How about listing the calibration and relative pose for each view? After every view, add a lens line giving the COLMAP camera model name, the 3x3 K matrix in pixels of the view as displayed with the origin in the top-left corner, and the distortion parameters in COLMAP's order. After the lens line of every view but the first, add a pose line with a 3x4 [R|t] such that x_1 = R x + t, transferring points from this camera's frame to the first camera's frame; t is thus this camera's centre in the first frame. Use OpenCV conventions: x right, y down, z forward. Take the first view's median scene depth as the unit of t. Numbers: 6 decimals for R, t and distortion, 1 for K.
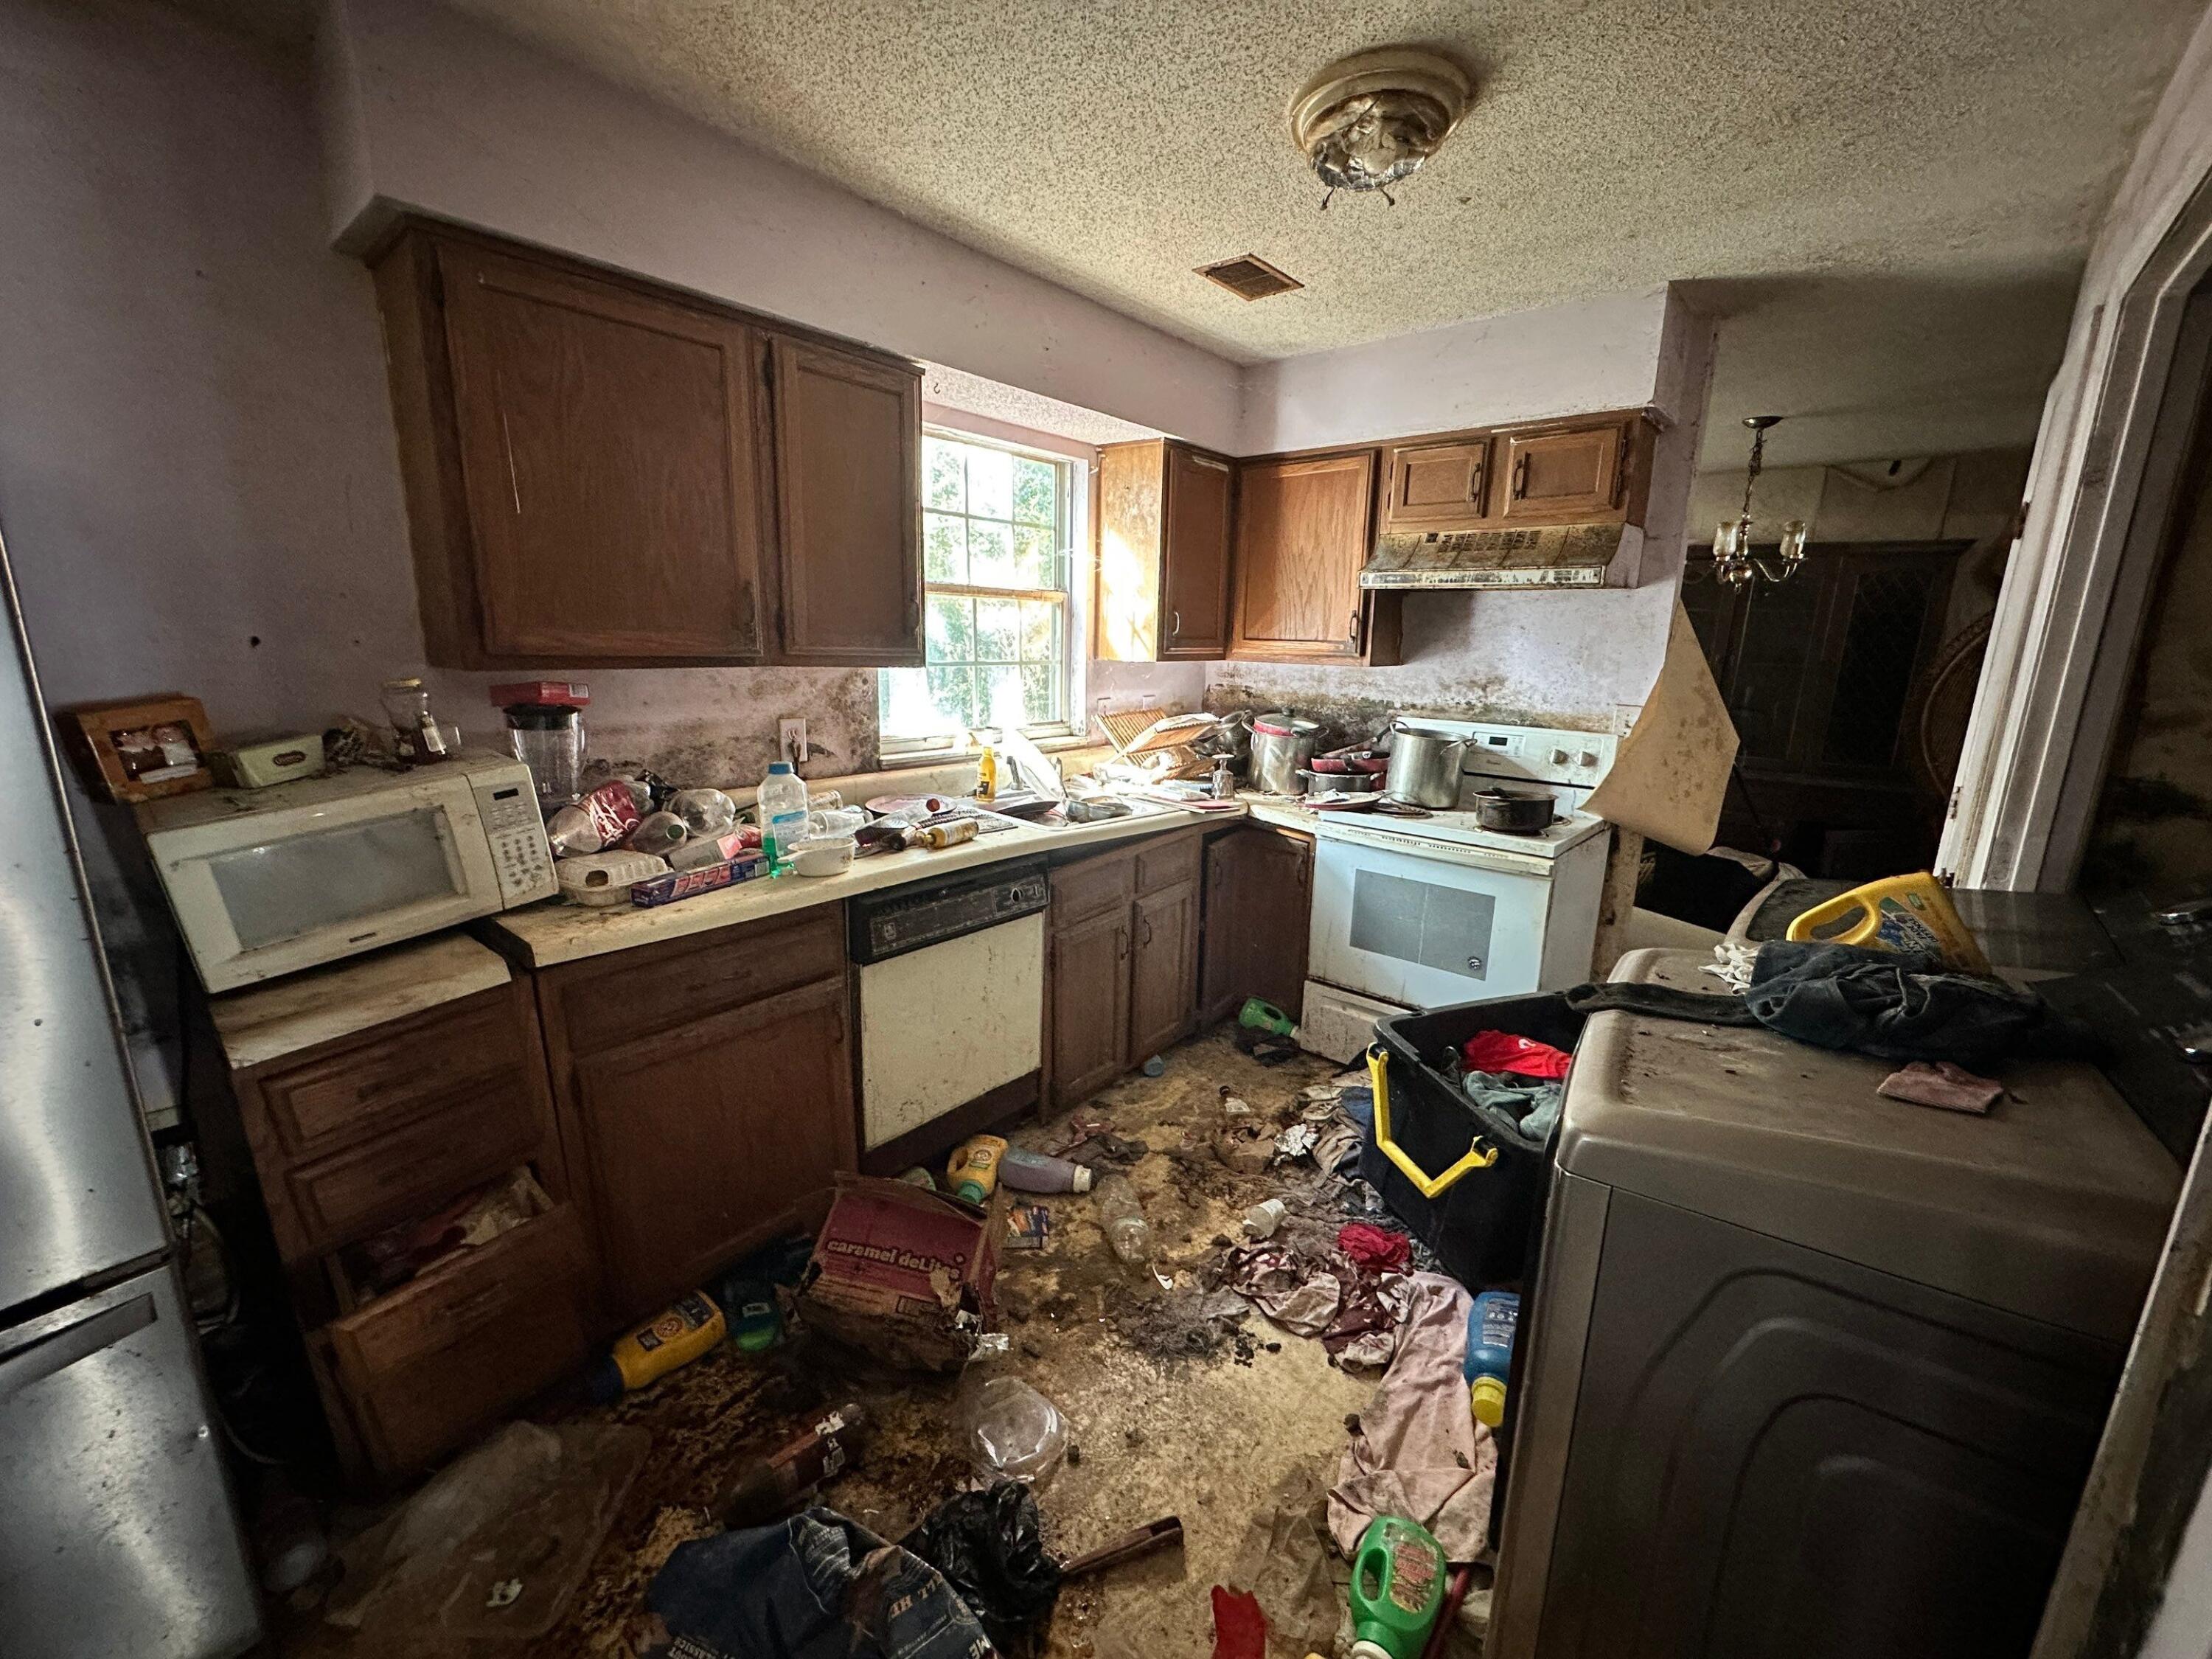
lens RADIAL K [[883.5, 0, 1103.9], [0, 883.5, 832.3], [0, 0, 1]] dist [-0.002186, 0.000483]
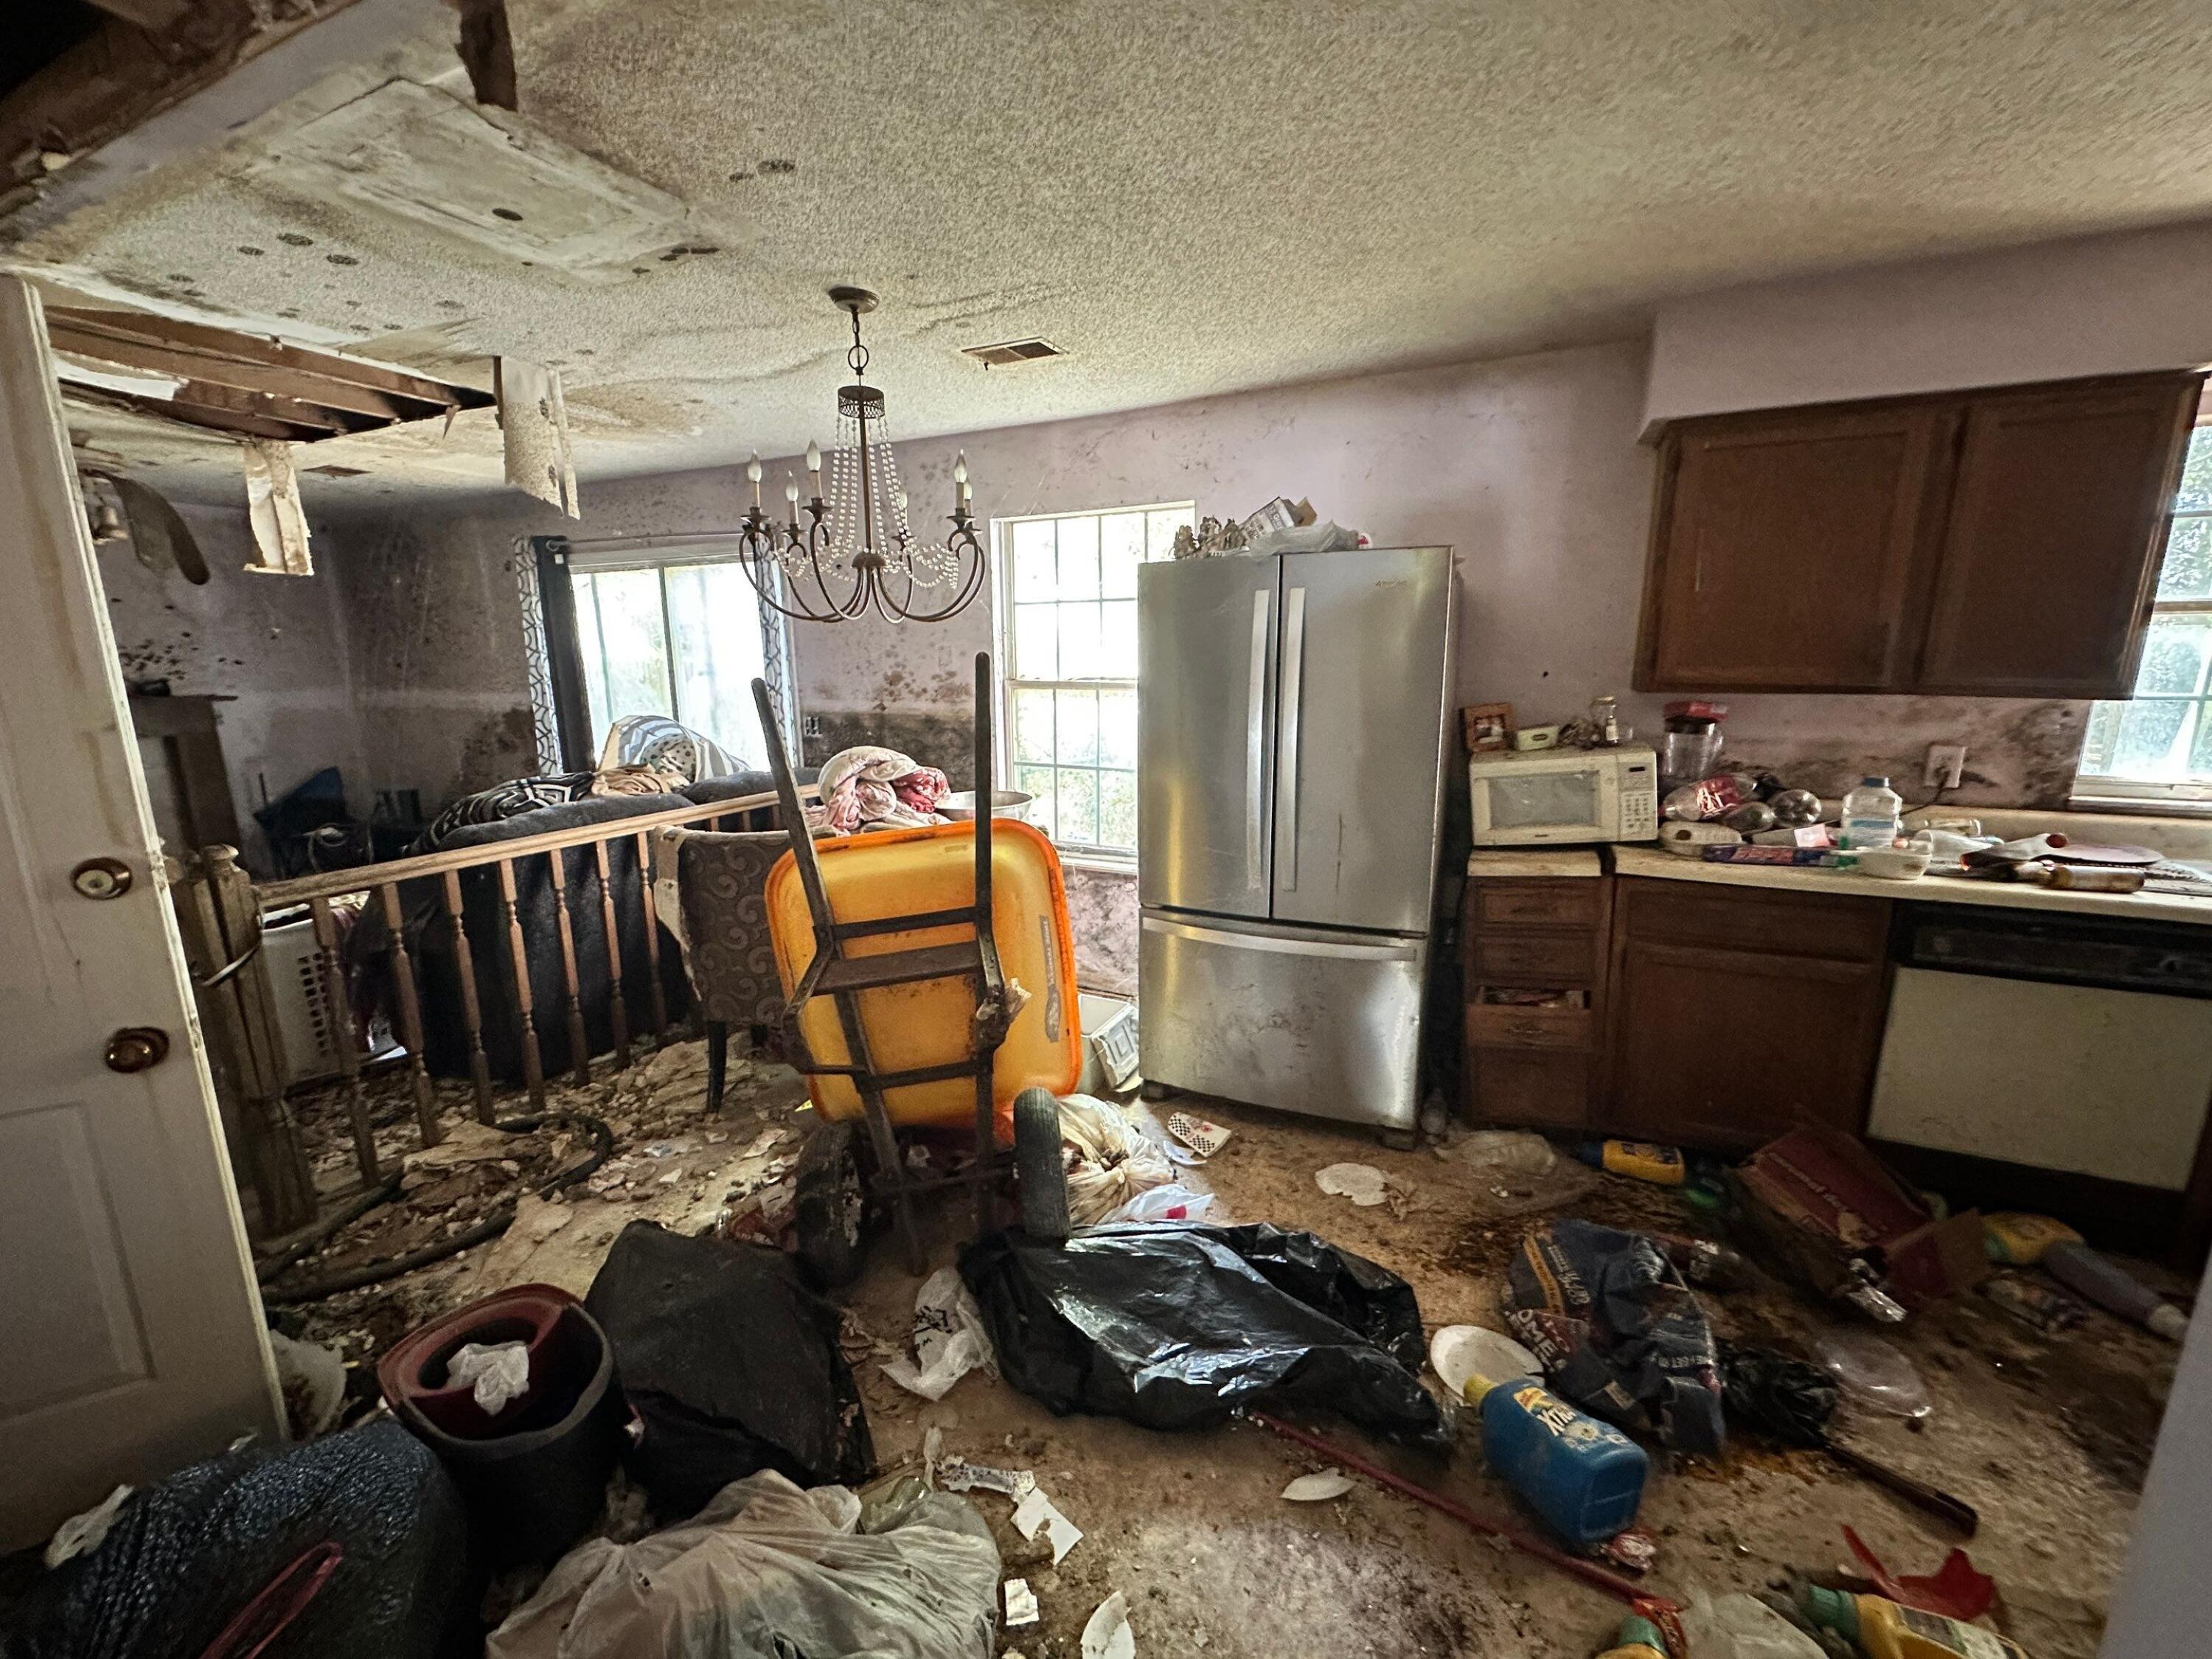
lens RADIAL K [[883.5, 0, 1103.9], [0, 883.5, 832.3], [0, 0, 1]] dist [-0.002186, 0.000483]
pose [[0.270612, 0.169100, -0.947721, 0.516120], [-0.196625, 0.973408, 0.117539, 0.060390], [0.942395, 0.154538, 0.296665, -0.314892]]
